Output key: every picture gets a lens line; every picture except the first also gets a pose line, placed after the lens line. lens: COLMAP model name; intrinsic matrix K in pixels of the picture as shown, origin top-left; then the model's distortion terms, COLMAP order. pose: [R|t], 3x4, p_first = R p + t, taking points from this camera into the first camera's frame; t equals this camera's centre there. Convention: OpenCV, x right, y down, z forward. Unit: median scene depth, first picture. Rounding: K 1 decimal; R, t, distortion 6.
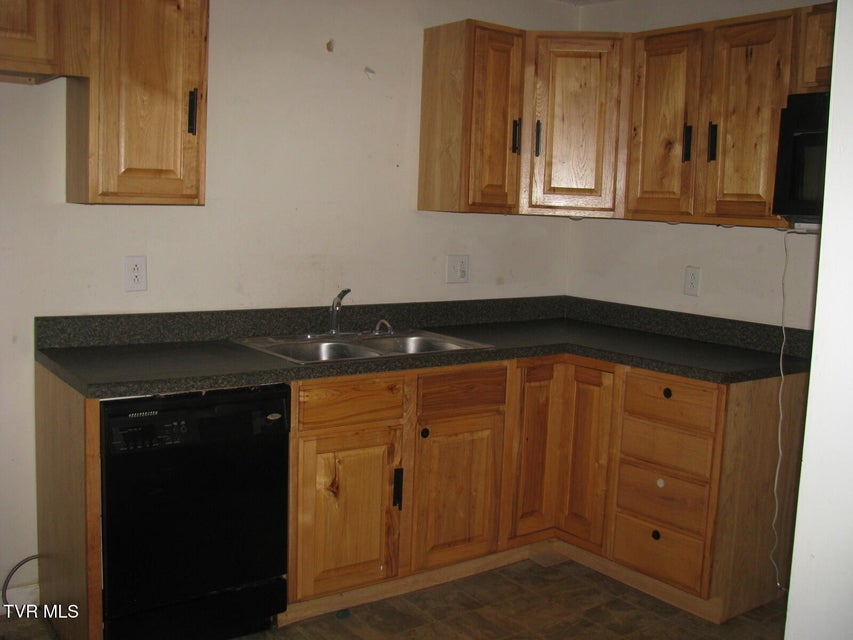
lens RADIAL K [[901.8, 0, 426.5], [0, 901.8, 320.0], [0, 0, 1]] dist [-0.199577, 0.227556]
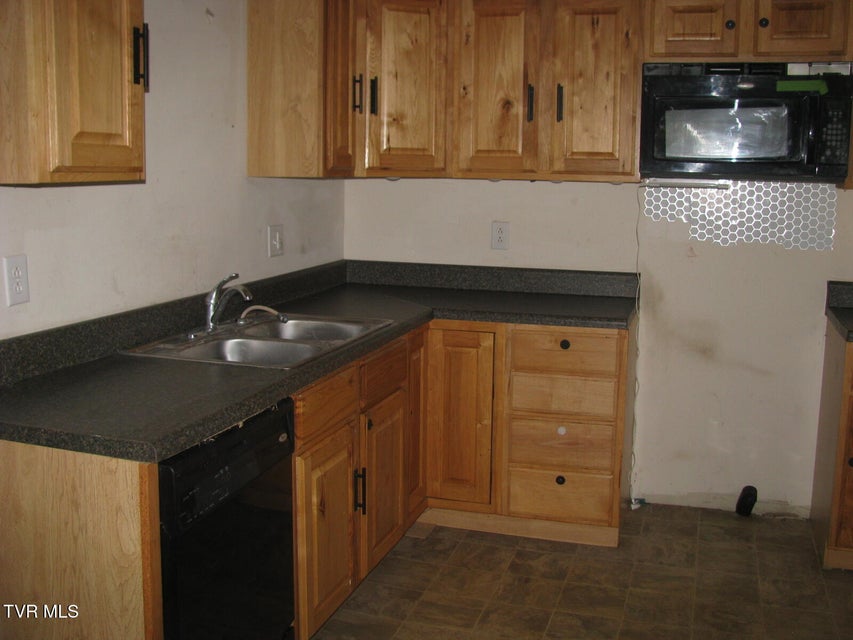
lens RADIAL K [[901.4, 0, 426.0], [0, 901.4, 309.2], [0, 0, 1]] dist [-0.160728, 0.030426]
pose [[0.810227, -0.113933, 0.574936, -0.452243], [0.089086, 0.993467, 0.071327, -0.048091], [-0.579306, -0.006572, 0.815084, 0.225236]]
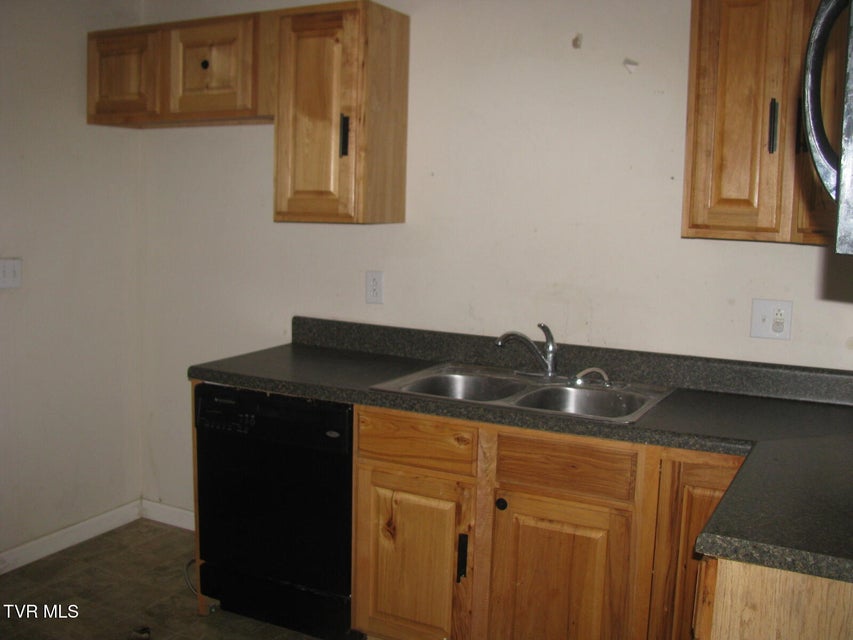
lens RADIAL K [[901.8, 0, 426.5], [0, 901.8, 320.0], [0, 0, 1]] dist [-0.199577, 0.227556]
pose [[0.440764, 0.090301, -0.893069, 0.660711], [-0.122919, 0.991626, 0.039601, -0.061961], [0.889167, 0.092321, 0.448173, 0.548266]]
